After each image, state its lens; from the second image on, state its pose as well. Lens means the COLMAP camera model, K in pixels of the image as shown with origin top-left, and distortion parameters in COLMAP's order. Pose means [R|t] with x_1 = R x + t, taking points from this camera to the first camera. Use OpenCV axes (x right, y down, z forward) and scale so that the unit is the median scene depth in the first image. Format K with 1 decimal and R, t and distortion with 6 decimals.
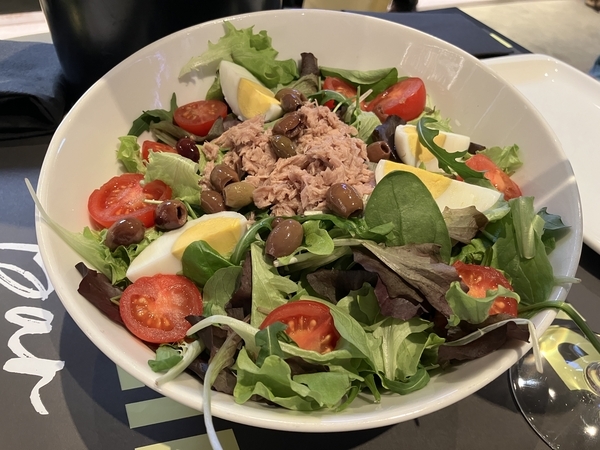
lens RADIAL K [[490.3, 0, 300.8], [0, 490.3, 225.1], [0, 0, 1]] dist [0.012547, -0.016431]
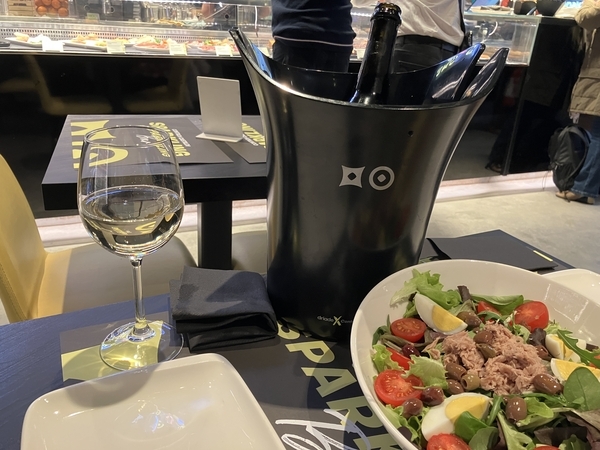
lens RADIAL K [[490.3, 0, 297.7], [0, 490.3, 226.4], [0, 0, 1]] dist [0.012547, -0.016431]
pose [[0.999667, -0.018866, 0.017603, -0.730994], [0.023801, 0.937694, -0.346647, 0.006695], [-0.009966, 0.346951, 0.937830, -0.733784]]
